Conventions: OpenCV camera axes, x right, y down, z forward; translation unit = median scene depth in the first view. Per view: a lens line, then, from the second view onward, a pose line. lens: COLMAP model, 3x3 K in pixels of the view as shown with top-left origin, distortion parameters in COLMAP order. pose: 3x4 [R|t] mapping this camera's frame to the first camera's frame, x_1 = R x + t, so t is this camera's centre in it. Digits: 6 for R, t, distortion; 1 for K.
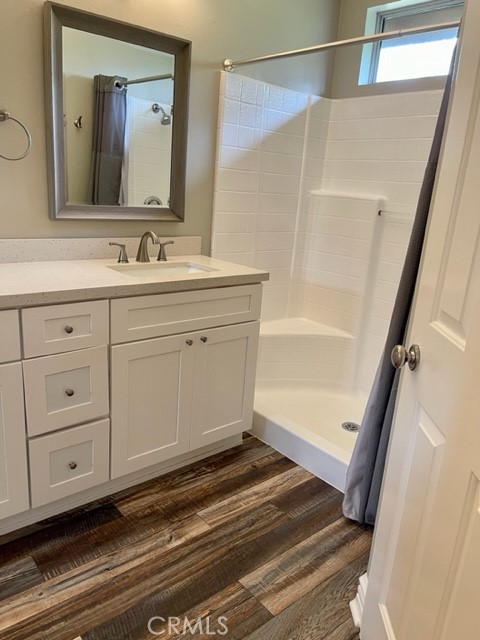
lens RADIAL K [[482.2, 0, 236.1], [0, 482.2, 320.7], [0, 0, 1]] dist [0.082616, -0.107556]
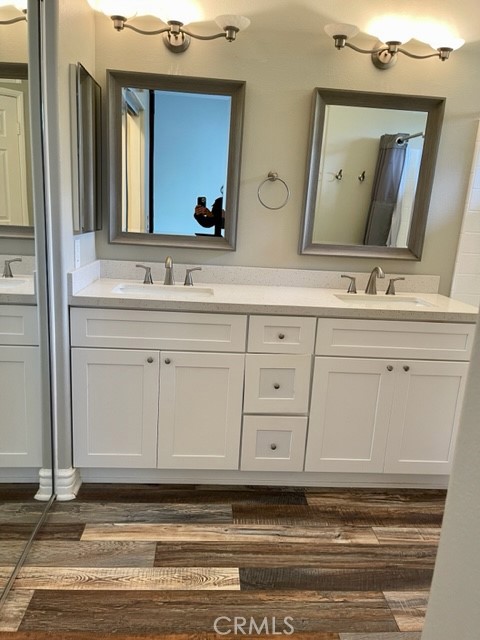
lens RADIAL K [[482.2, 0, 239.7], [0, 482.2, 319.9], [0, 0, 1]] dist [0.082616, -0.107556]
pose [[0.809019, 0.108828, -0.577621, 0.247353], [-0.162729, 0.985768, -0.042193, 0.039063], [0.564808, 0.128131, 0.815214, -0.091313]]
